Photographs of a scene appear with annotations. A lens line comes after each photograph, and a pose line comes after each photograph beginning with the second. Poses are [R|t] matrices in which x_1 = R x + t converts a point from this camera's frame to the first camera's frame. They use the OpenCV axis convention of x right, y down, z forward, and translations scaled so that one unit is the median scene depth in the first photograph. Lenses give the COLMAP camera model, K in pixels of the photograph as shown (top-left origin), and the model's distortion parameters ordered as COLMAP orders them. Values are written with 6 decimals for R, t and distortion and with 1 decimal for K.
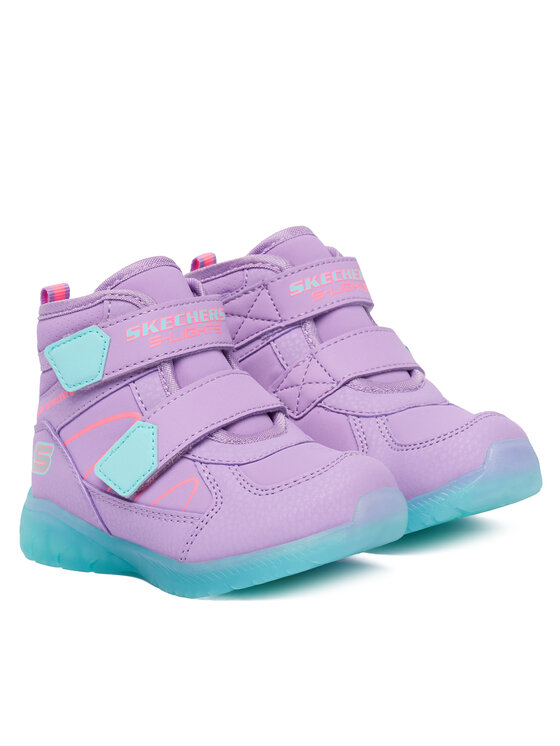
lens RADIAL K [[2191.7, 0, 280.0], [0, 2191.7, 373.0], [0, 0, 1]] dist [-0.249702, -0.070660]
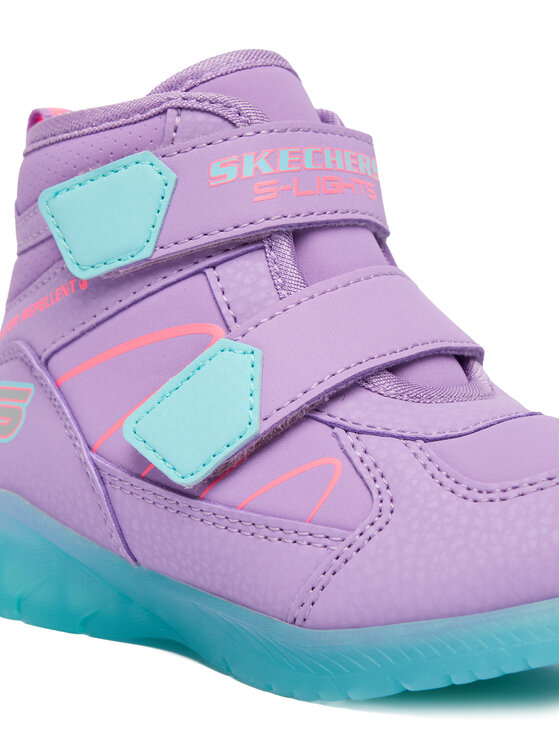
lens RADIAL K [[2191.7, 0, 280.0], [0, 2191.7, 373.0], [0, 0, 1]] dist [-0.249702, -0.070660]
pose [[0.993006, 0.095471, 0.069454, -0.084999], [-0.091818, 0.994309, -0.054021, 0.055110], [-0.074216, 0.047266, 0.996121, 0.493510]]
